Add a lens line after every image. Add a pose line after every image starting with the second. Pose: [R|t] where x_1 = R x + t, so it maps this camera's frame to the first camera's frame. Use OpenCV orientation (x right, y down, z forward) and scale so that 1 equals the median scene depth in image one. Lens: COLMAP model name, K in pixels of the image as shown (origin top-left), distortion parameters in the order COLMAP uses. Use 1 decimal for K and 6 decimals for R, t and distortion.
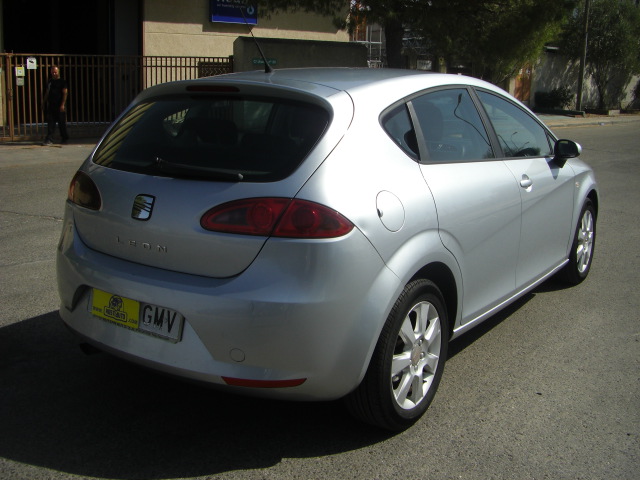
lens RADIAL K [[731.0, 0, 309.9], [0, 731.0, 204.5], [0, 0, 1]] dist [-0.165249, 0.103849]
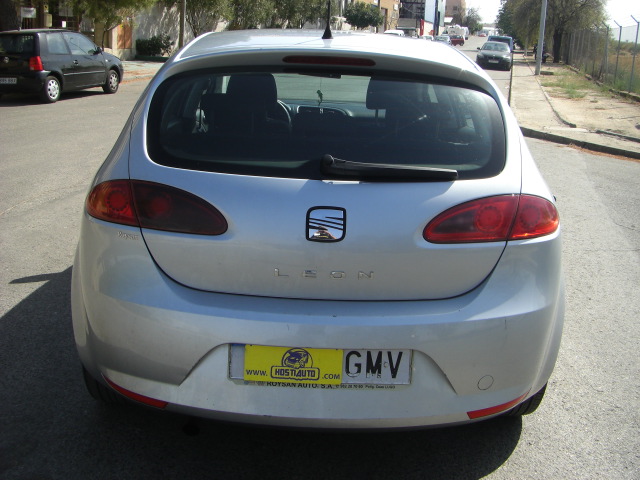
lens RADIAL K [[731.0, 0, 309.9], [0, 731.0, 204.5], [0, 0, 1]] dist [-0.165249, 0.103849]
pose [[0.814675, -0.113635, 0.568675, -0.665988], [0.070981, 0.992780, 0.096695, -0.089613], [-0.575557, -0.038410, 0.816859, 0.399836]]
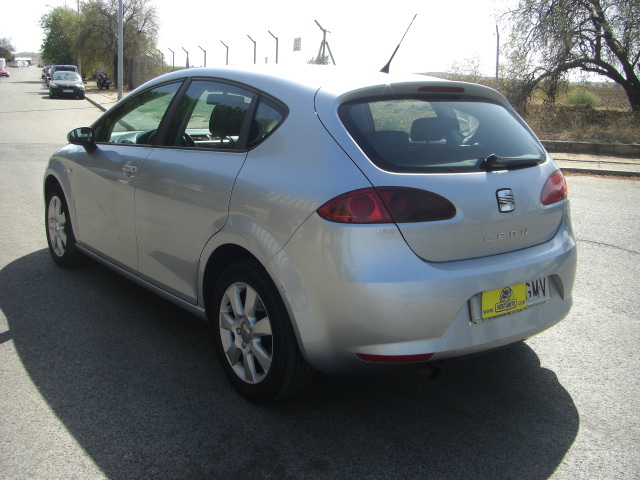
lens RADIAL K [[731.0, 0, 309.9], [0, 731.0, 204.5], [0, 0, 1]] dist [-0.165249, 0.103849]
pose [[0.309749, -0.168450, 0.935778, -1.335154], [0.143717, 0.981169, 0.129050, -0.171873], [-0.939894, 0.094514, 0.328125, 0.920790]]
